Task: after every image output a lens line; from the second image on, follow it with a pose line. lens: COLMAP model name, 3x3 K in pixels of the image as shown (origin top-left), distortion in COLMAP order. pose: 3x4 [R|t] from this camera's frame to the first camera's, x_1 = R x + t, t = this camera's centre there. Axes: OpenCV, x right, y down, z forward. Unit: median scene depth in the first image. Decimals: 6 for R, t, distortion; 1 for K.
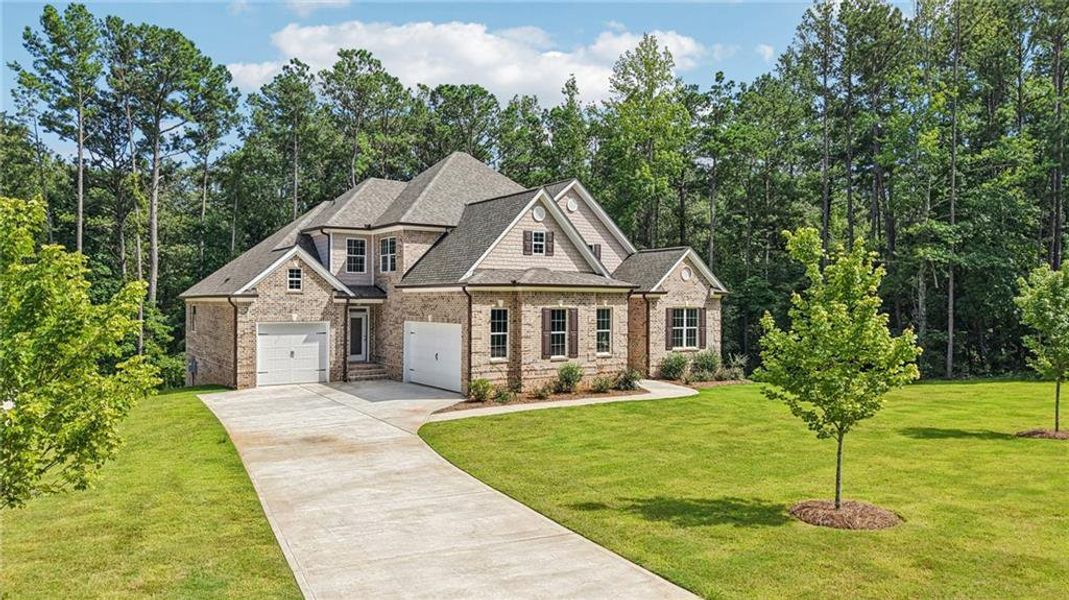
lens RADIAL K [[772.4, 0, 568.9], [0, 772.4, 270.8], [0, 0, 1]] dist [0.005961, -0.004218]
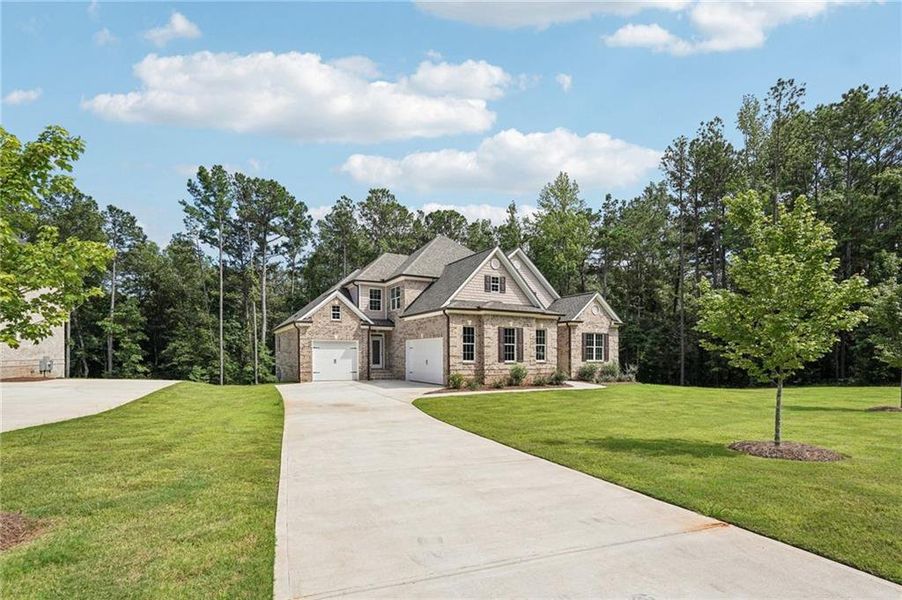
lens RADIAL K [[444.5, 0, 464.1], [0, 444.5, 350.5], [0, 0, 1]] dist [-0.024253, 0.000468]
pose [[0.995178, -0.004415, -0.097988, -0.014587], [0.007011, 0.999633, 0.026169, 0.059708], [0.097836, -0.026730, 0.994843, 0.143293]]
